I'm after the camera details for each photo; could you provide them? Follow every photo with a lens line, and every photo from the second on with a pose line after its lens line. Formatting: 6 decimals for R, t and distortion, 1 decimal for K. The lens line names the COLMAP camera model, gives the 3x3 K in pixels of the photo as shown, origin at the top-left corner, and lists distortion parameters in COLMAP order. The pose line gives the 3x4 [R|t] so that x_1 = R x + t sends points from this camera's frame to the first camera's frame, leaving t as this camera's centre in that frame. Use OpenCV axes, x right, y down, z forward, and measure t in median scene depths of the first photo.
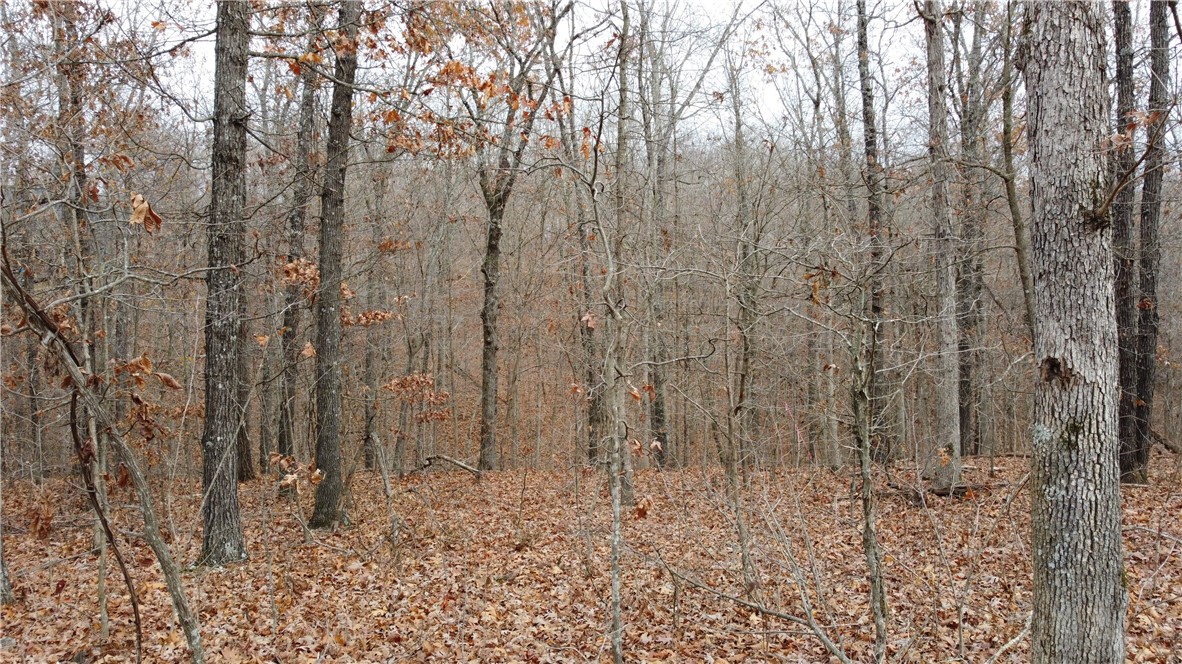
lens RADIAL K [[892.5, 0, 590.9], [0, 892.5, 333.7], [0, 0, 1]] dist [-0.004321, -0.002082]
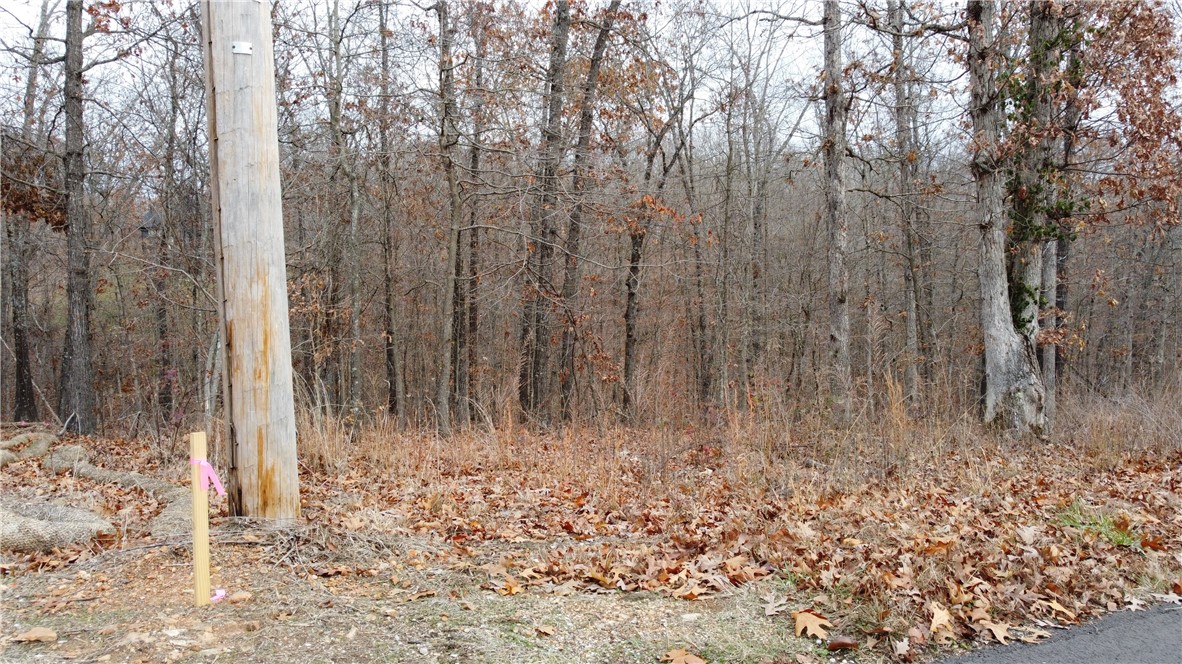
lens RADIAL K [[892.5, 0, 590.9], [0, 892.5, 333.7], [0, 0, 1]] dist [-0.004321, -0.002082]
pose [[0.992906, 0.014583, -0.118007, -0.035965], [-0.014331, 0.999893, 0.002976, 0.010850], [0.118038, -0.001264, 0.993008, -1.265779]]
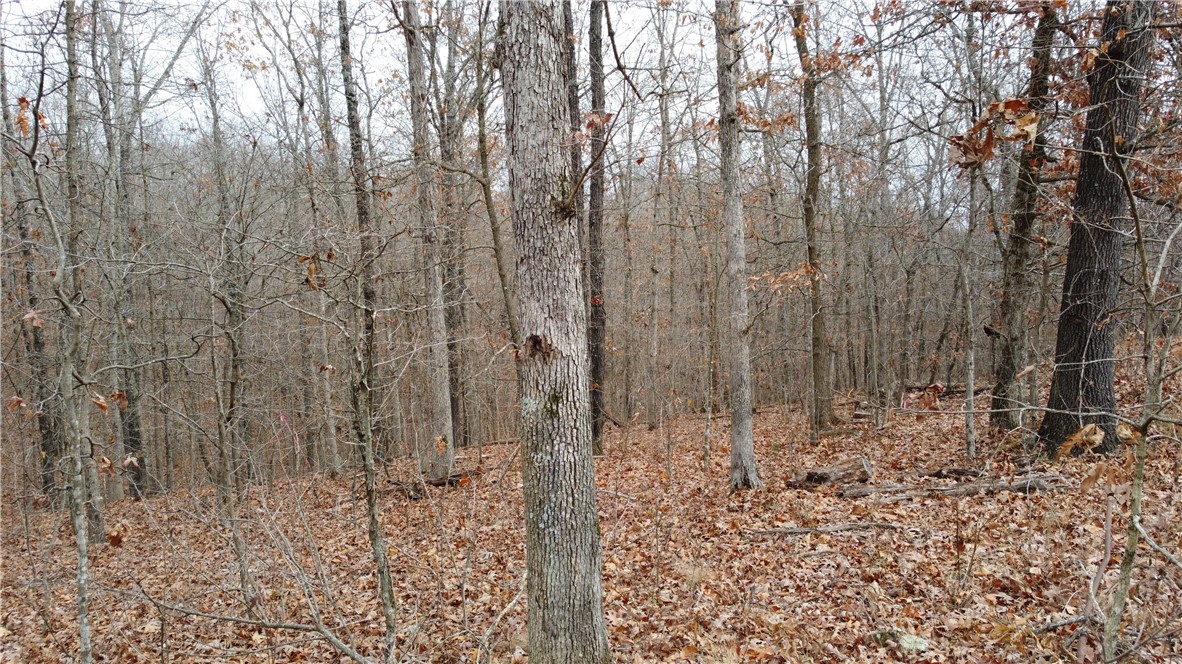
lens RADIAL K [[892.5, 0, 590.9], [0, 892.5, 333.7], [0, 0, 1]] dist [-0.004321, -0.002082]
pose [[0.849984, -0.035690, 0.525598, 0.001119], [0.039875, 0.999199, 0.003363, 0.009806], [-0.525297, 0.018100, 0.850727, 0.014470]]
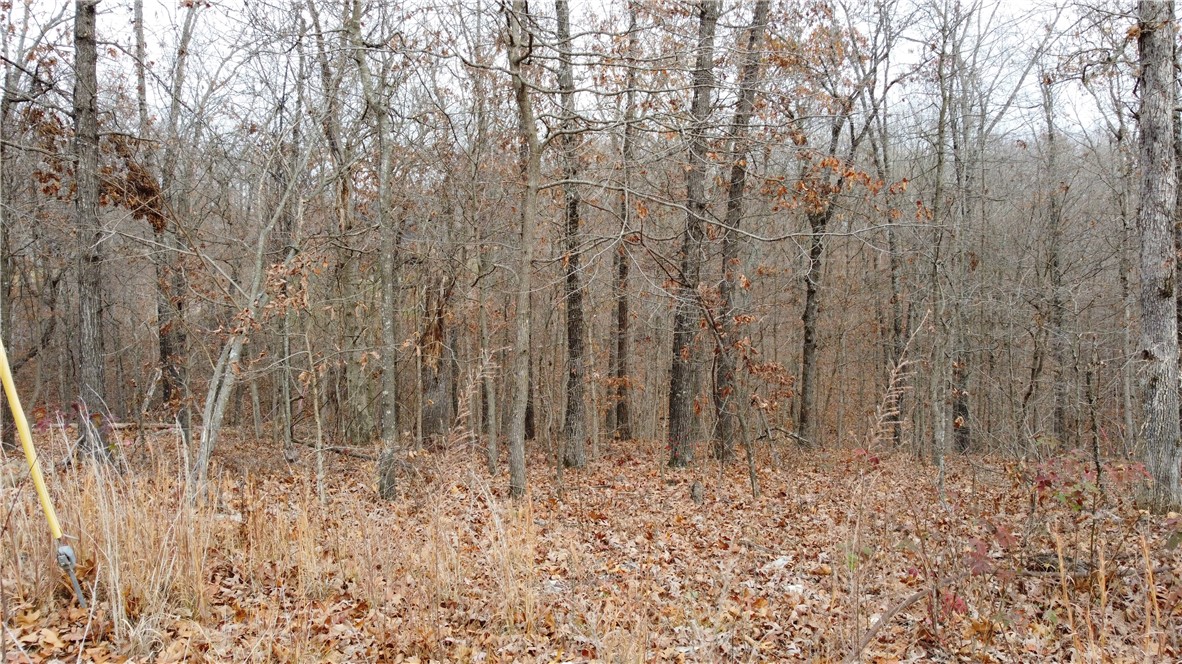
lens RADIAL K [[892.5, 0, 590.9], [0, 892.5, 333.7], [0, 0, 1]] dist [-0.004321, -0.002082]
pose [[0.949510, 0.023156, -0.312882, -0.061878], [-0.022480, 0.999731, 0.005767, 0.001039], [0.312931, 0.001558, 0.949775, -0.706053]]
